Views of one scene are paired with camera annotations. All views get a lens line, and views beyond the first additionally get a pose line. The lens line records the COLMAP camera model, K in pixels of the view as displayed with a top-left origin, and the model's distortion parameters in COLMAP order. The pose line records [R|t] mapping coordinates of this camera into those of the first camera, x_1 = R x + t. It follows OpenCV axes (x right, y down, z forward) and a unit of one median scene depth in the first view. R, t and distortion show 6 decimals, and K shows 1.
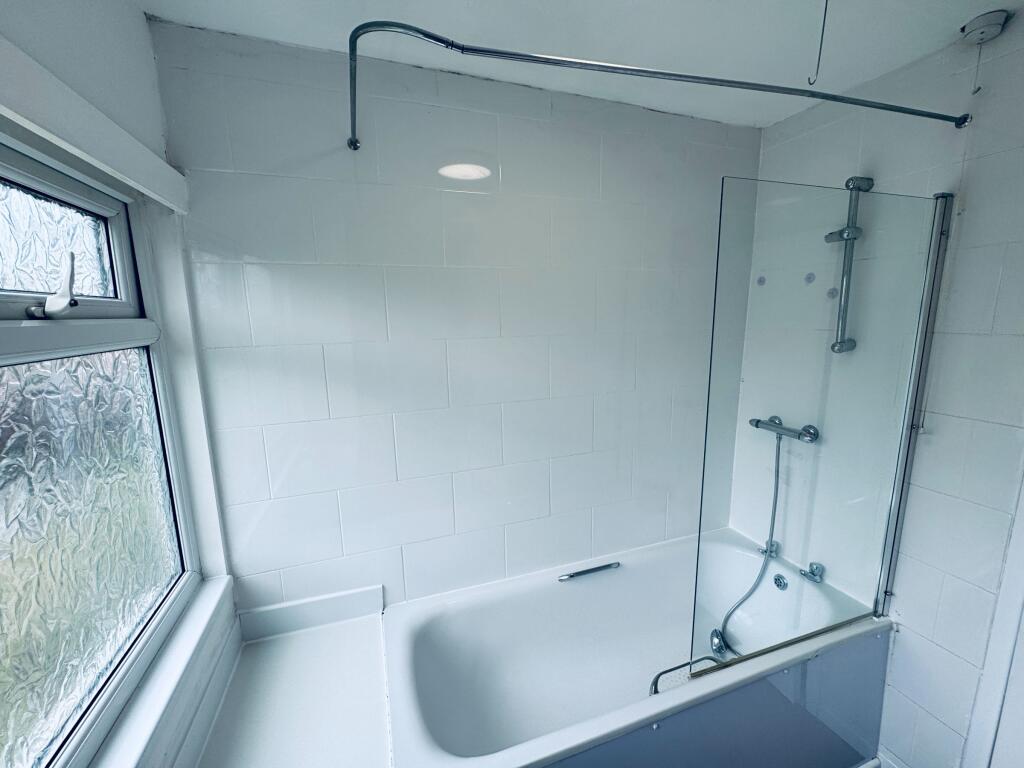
lens RADIAL K [[408.1, 0, 510.1], [0, 408.1, 382.8], [0, 0, 1]] dist [0.000077, -0.000083]
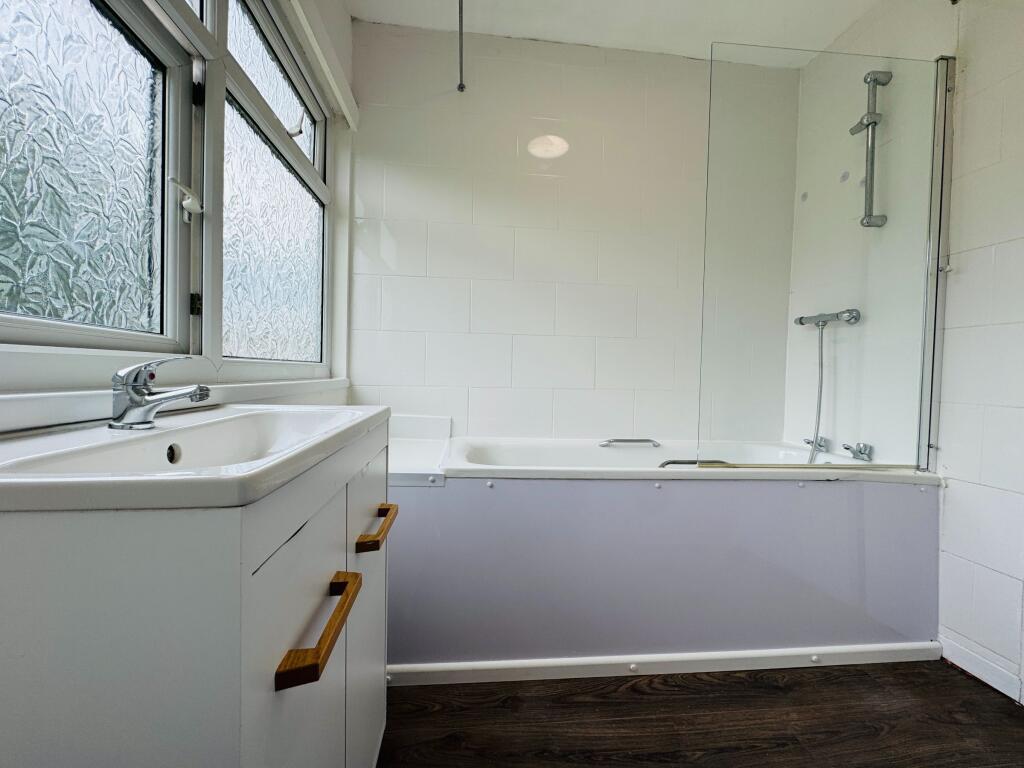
lens RADIAL K [[408.1, 0, 510.9], [0, 408.1, 383.4], [0, 0, 1]] dist [0.000077, -0.000083]
pose [[0.971564, 0.046164, -0.232233, 0.162771], [-0.079378, 0.987555, -0.135773, 0.581090], [0.223075, 0.150347, 0.963137, -0.195228]]
